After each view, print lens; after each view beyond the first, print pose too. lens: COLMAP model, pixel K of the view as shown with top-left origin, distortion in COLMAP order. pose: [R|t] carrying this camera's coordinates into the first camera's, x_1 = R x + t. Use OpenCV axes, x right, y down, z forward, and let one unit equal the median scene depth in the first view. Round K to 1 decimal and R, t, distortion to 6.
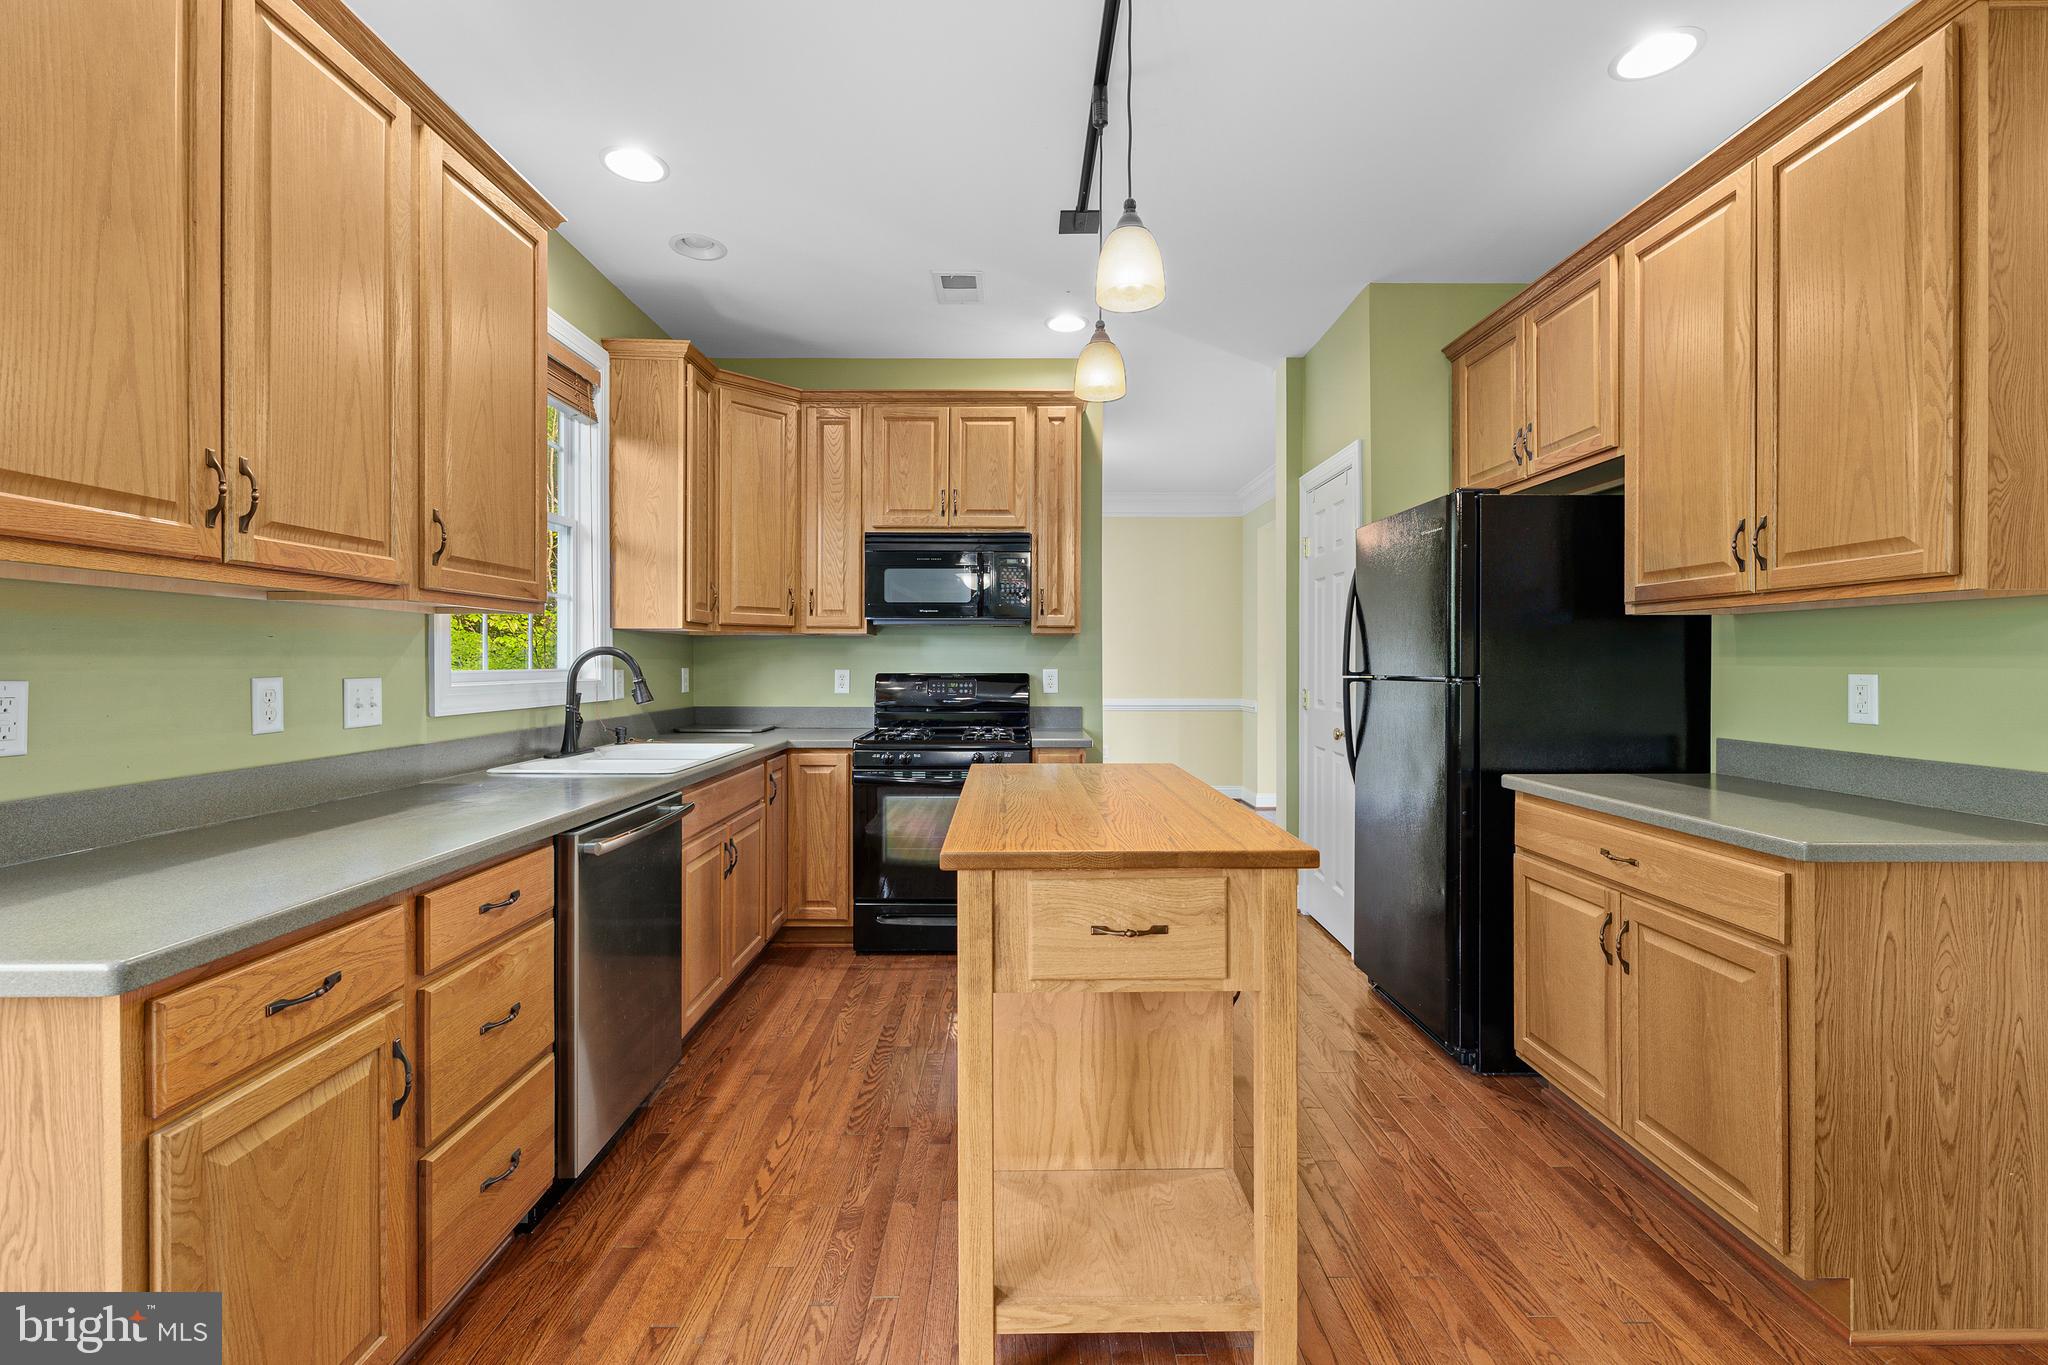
lens RADIAL K [[848.2, 0, 1031.3], [0, 848.2, 665.5], [0, 0, 1]] dist [-0.001272, -0.000379]
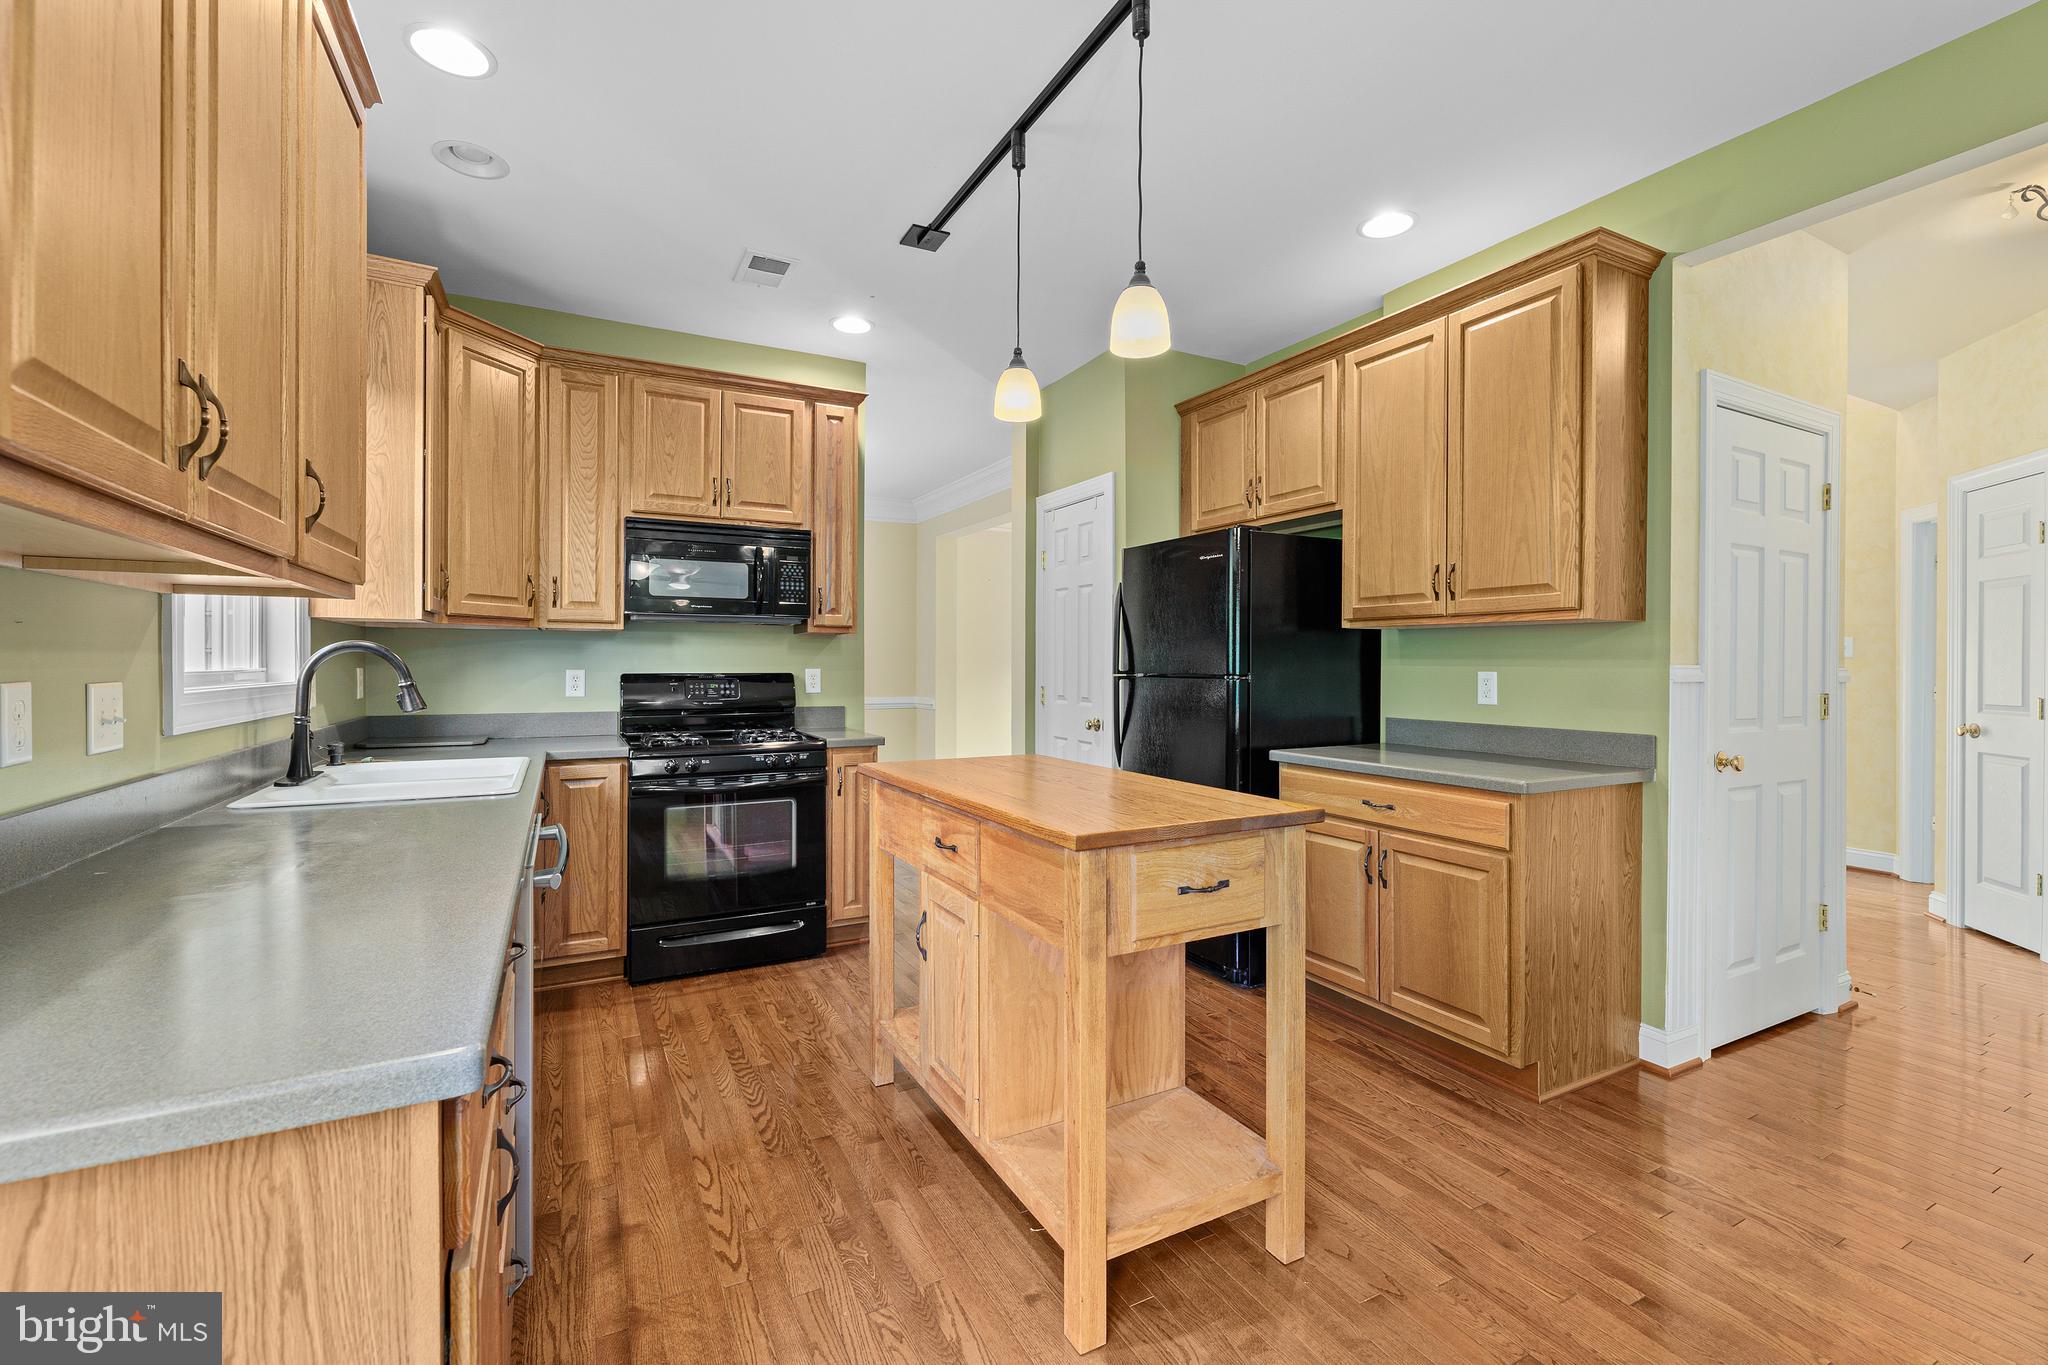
lens RADIAL K [[840.0, 0, 1015.8], [0, 840.0, 668.1], [0, 0, 1]] dist [-0.001972, -0.000498]
pose [[0.895227, -0.000627, 0.445610, -0.372246], [-0.001015, 0.999994, 0.003447, -0.000103], [-0.445609, -0.003538, 0.895221, 0.035096]]
